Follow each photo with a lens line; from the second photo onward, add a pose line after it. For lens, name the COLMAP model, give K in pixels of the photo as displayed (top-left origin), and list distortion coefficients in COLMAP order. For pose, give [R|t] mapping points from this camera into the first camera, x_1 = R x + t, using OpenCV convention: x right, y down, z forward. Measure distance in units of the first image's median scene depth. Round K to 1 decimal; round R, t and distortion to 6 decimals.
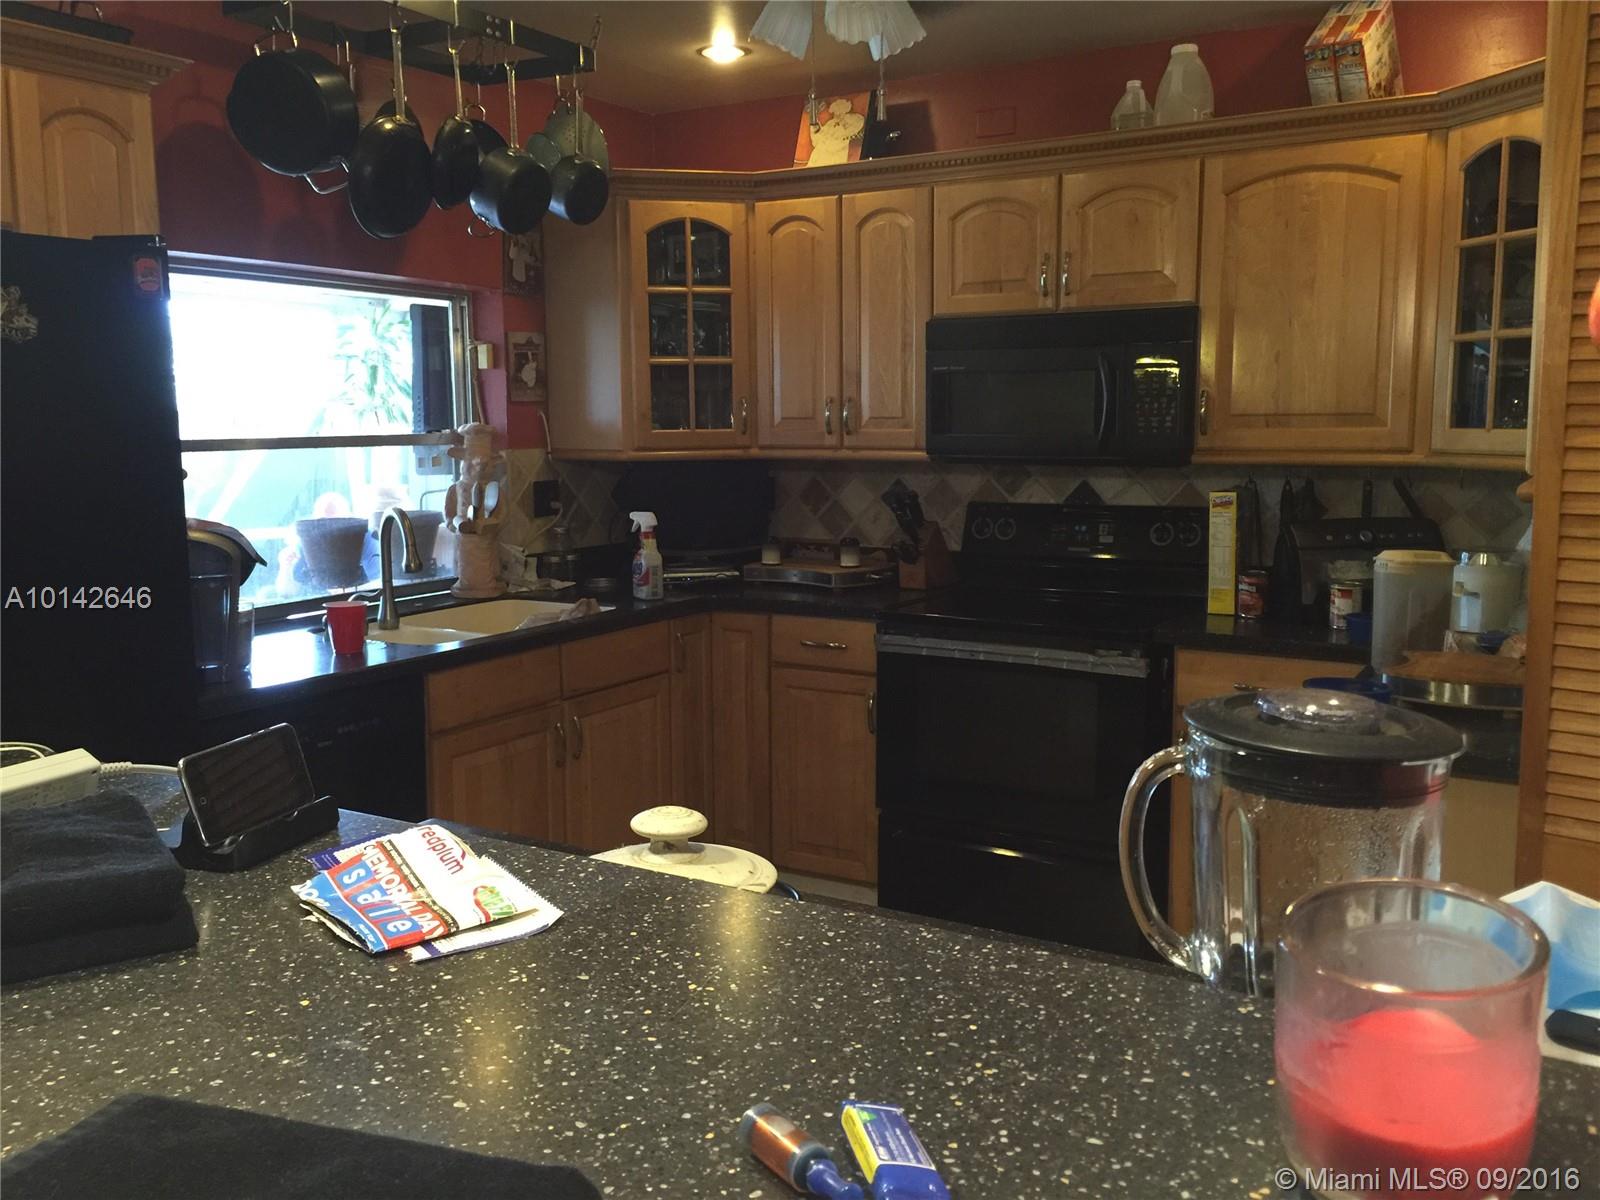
lens RADIAL K [[1379.6, 0, 800.9], [0, 1379.6, 595.8], [0, 0, 1]] dist [0.032962, -0.024246]
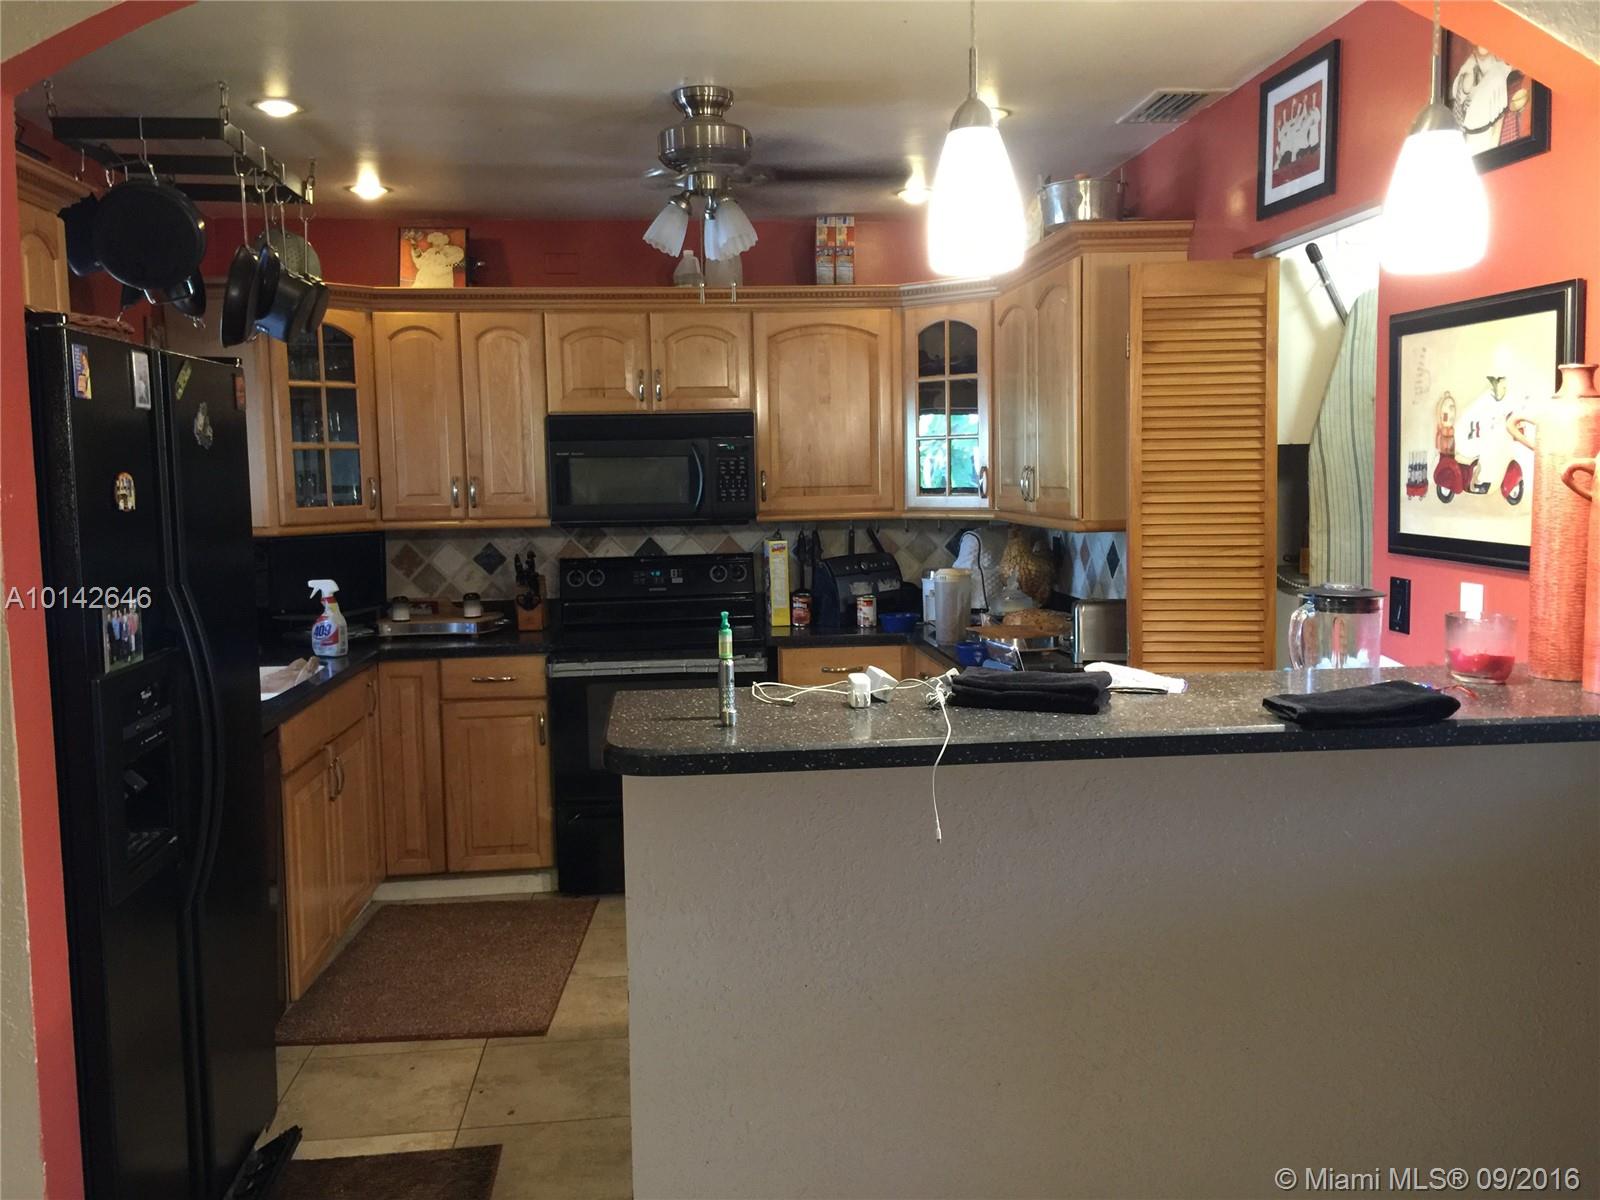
lens RADIAL K [[1379.6, 0, 802.1], [0, 1379.6, 600.2], [0, 0, 1]] dist [0.032962, -0.024246]
pose [[0.794762, -0.065180, 0.603411, -0.481337], [0.092729, 0.995584, -0.014592, 0.008850], [-0.599795, 0.067551, 0.797297, -0.137752]]
